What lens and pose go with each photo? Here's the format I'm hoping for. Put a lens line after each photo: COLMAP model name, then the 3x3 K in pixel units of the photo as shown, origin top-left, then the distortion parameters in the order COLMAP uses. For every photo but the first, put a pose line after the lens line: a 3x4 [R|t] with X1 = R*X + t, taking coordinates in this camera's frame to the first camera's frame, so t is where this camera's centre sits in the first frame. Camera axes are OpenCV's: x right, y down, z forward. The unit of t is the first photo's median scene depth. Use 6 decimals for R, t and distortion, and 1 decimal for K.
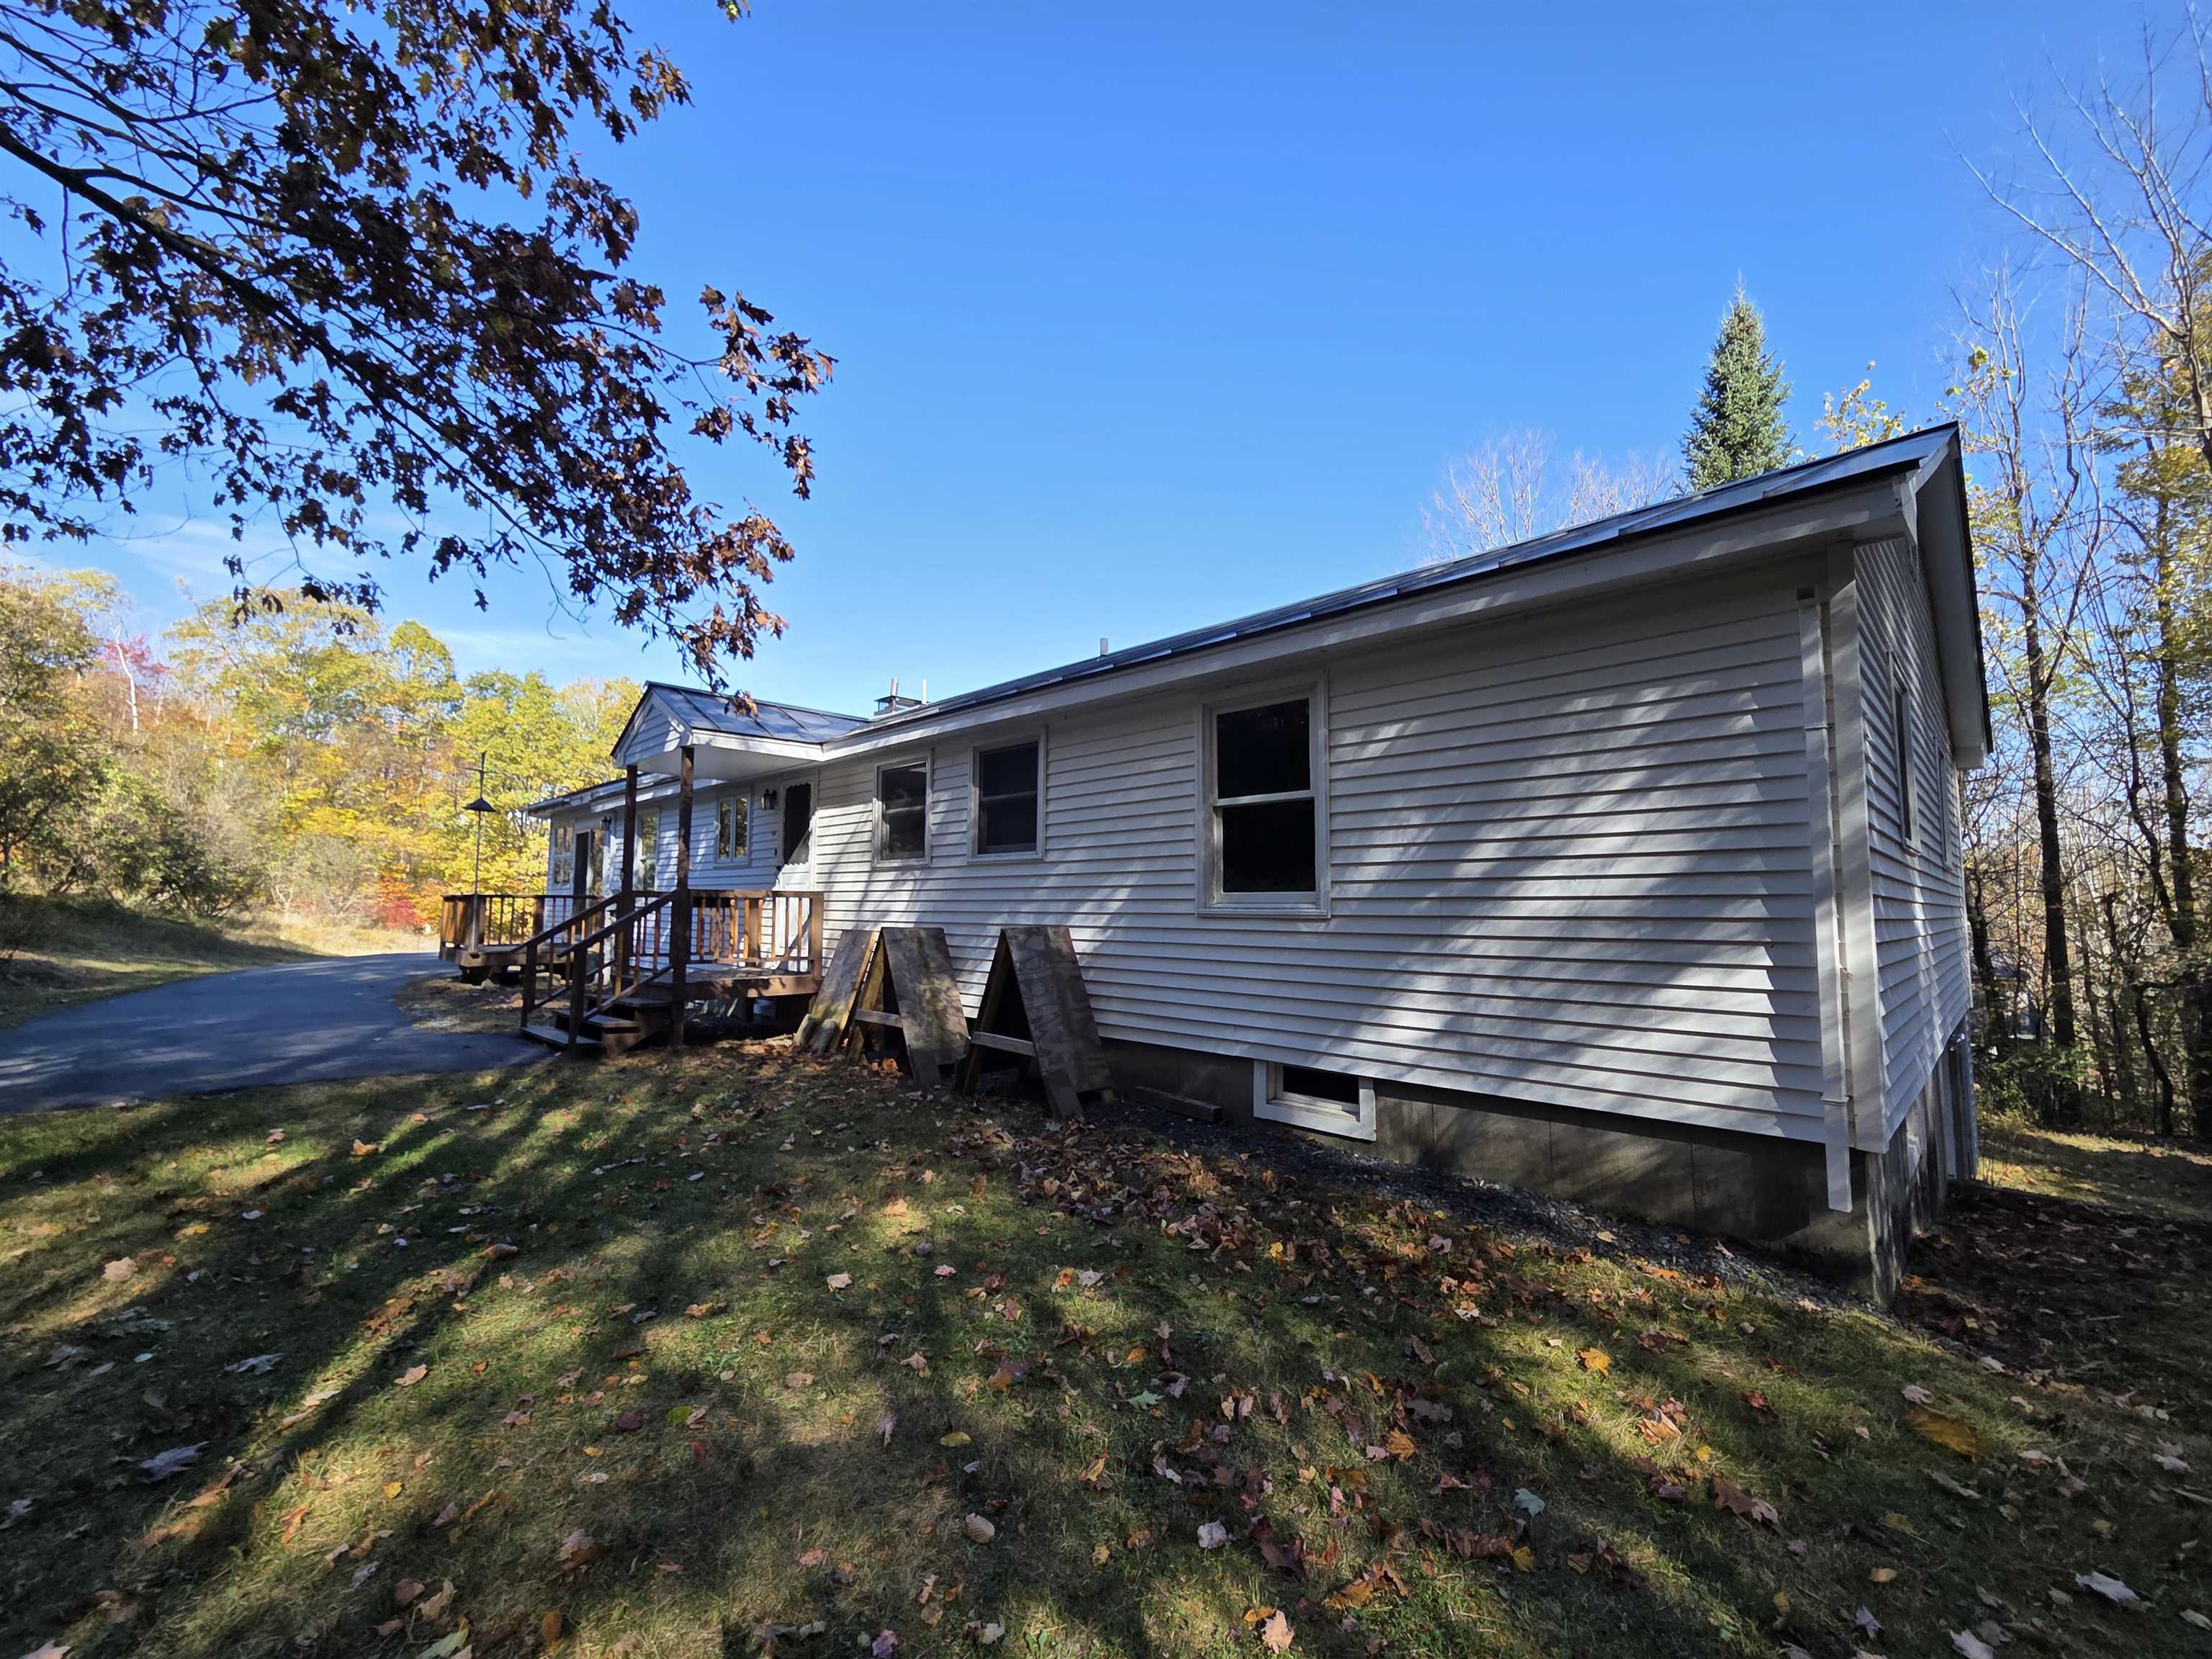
lens RADIAL K [[896.5, 0, 1106.0], [0, 896.5, 829.5], [0, 0, 1]] dist [-0.000534, -0.000048]
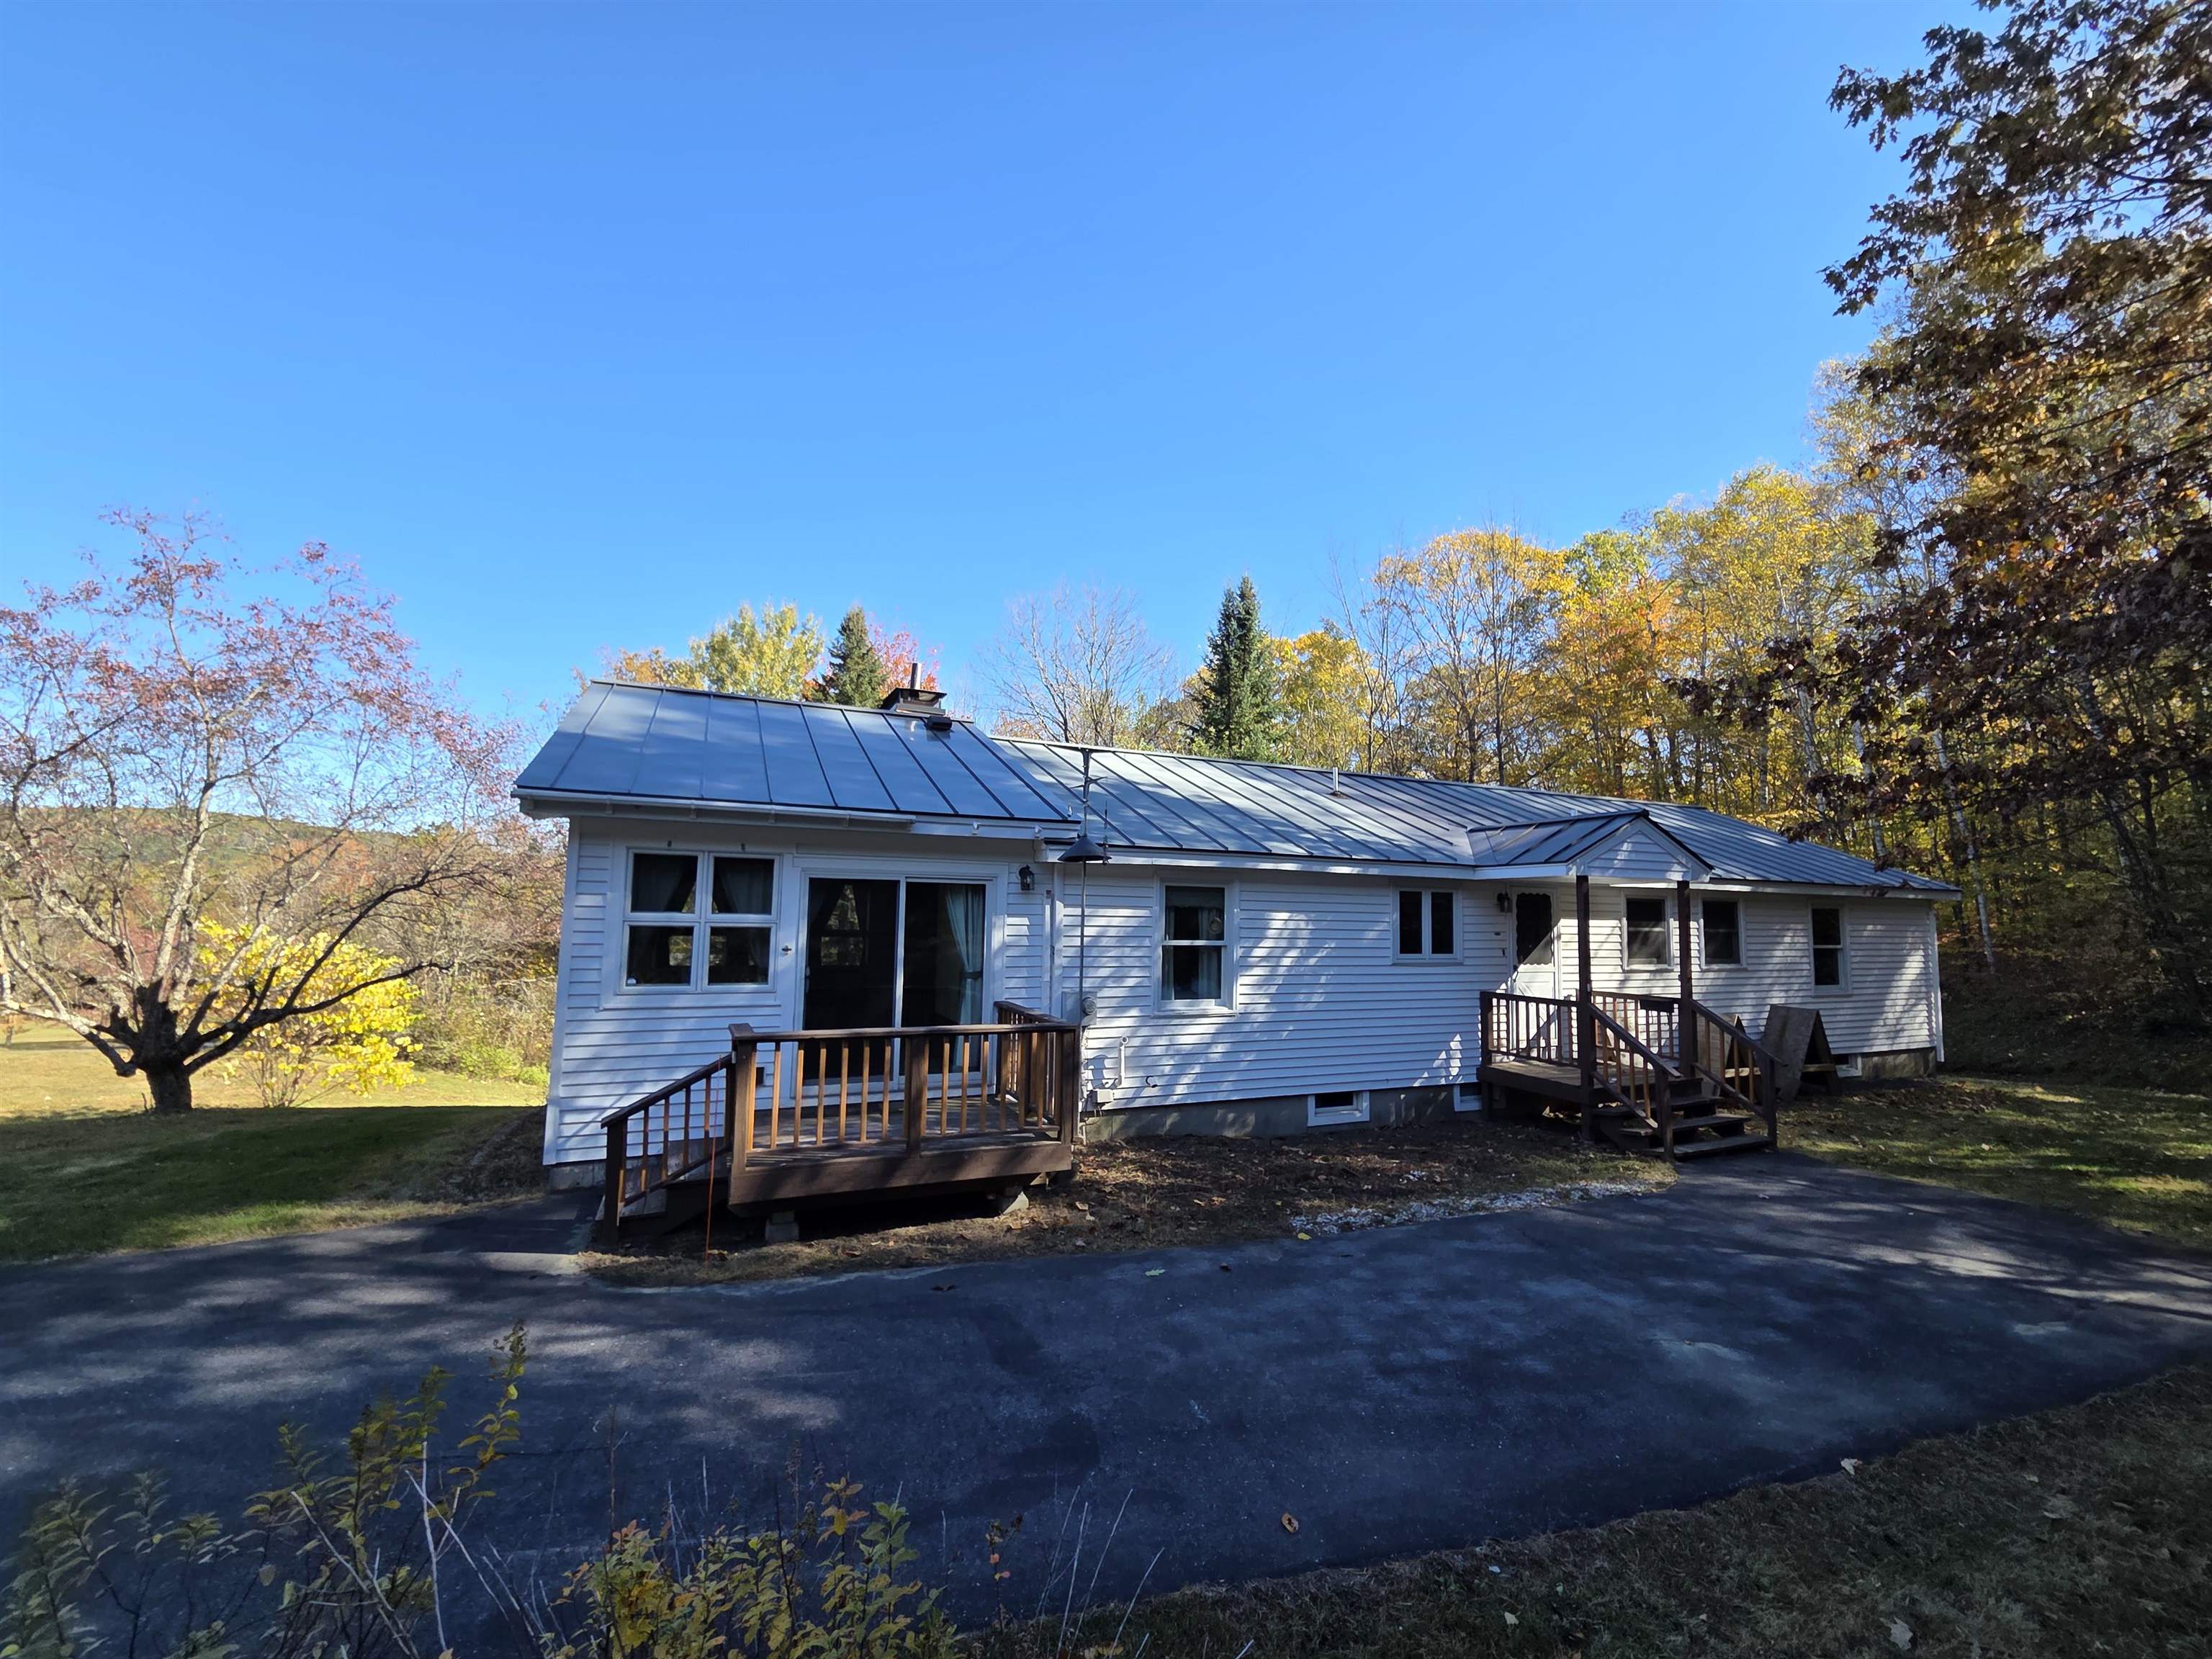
lens RADIAL K [[896.5, 0, 1106.0], [0, 896.5, 829.5], [0, 0, 1]] dist [-0.000534, -0.000048]
pose [[0.322639, 0.208132, 0.923355, -1.688778], [-0.026521, 0.977129, -0.210986, 0.132509], [-0.946150, 0.043584, 0.320780, 1.220913]]
